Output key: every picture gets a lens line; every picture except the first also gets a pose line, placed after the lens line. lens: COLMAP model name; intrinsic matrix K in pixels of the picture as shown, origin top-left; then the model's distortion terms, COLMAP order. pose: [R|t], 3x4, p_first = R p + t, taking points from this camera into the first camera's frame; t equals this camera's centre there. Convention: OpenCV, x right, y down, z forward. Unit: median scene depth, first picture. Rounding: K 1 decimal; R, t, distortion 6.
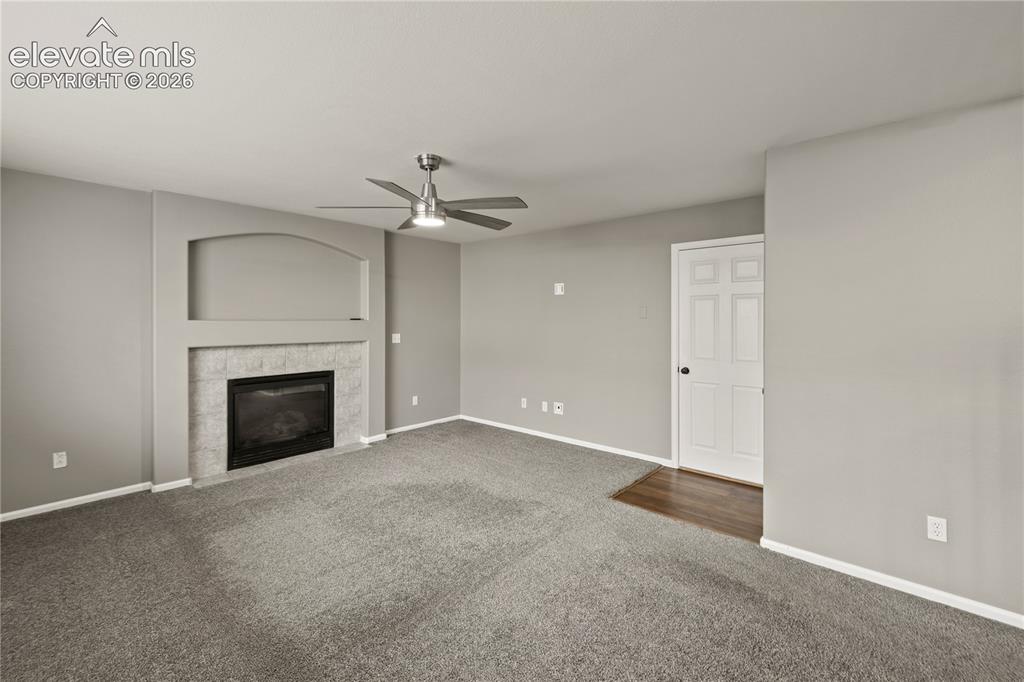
lens RADIAL K [[436.7, 0, 509.3], [0, 436.7, 319.7], [0, 0, 1]] dist [-0.001771, -0.000268]
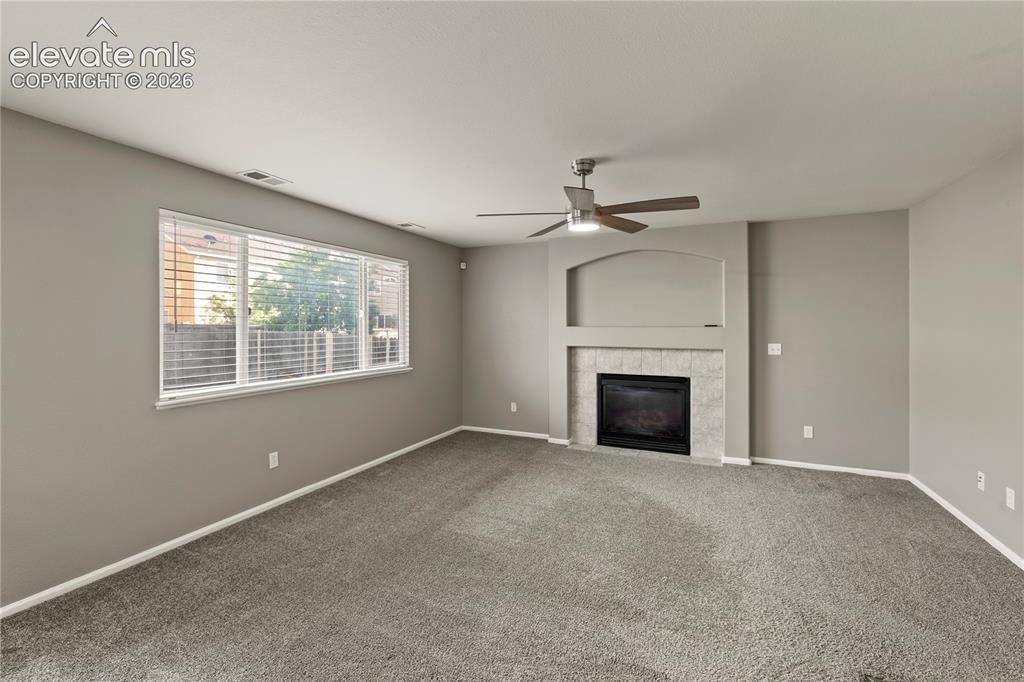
lens RADIAL K [[435.0, 0, 511.0], [0, 435.0, 328.3], [0, 0, 1]] dist [0.000760, 0.000471]
pose [[0.297568, 0.004950, -0.954688, 0.480924], [0.000006, 0.999987, 0.005187, -0.000832], [0.954701, -0.001549, 0.297564, 0.369646]]
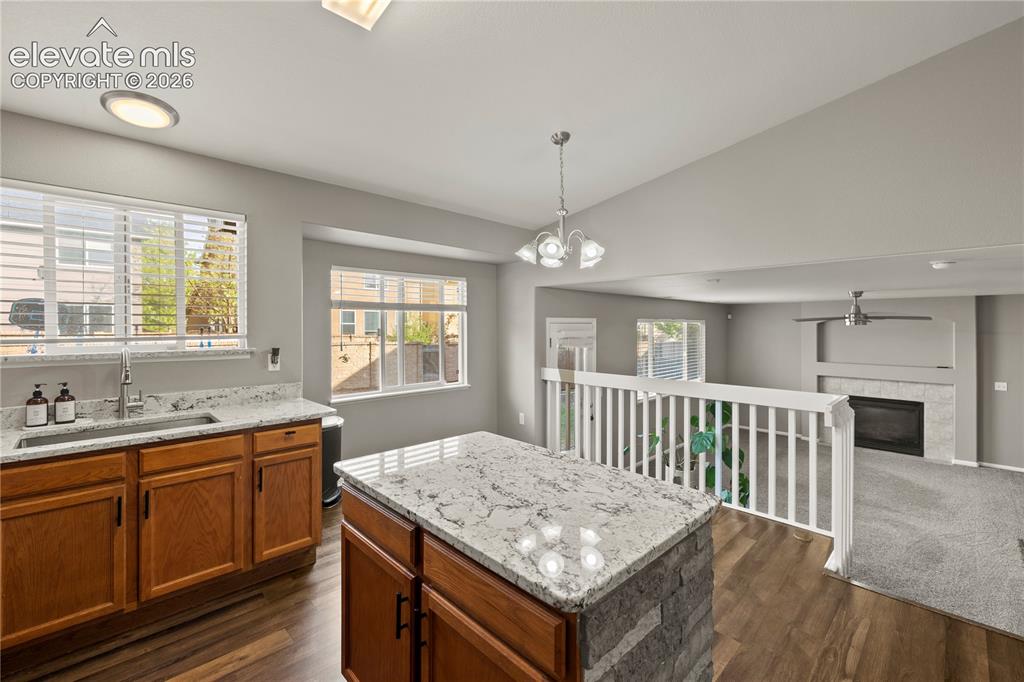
lens RADIAL K [[435.0, 0, 511.0], [0, 435.0, 328.3], [0, 0, 1]] dist [0.000760, 0.000471]
pose [[-0.058792, 0.007353, -0.998243, 1.239609], [0.001574, 0.999972, 0.007273, -0.155689], [0.998269, -0.001144, -0.058802, -0.281857]]
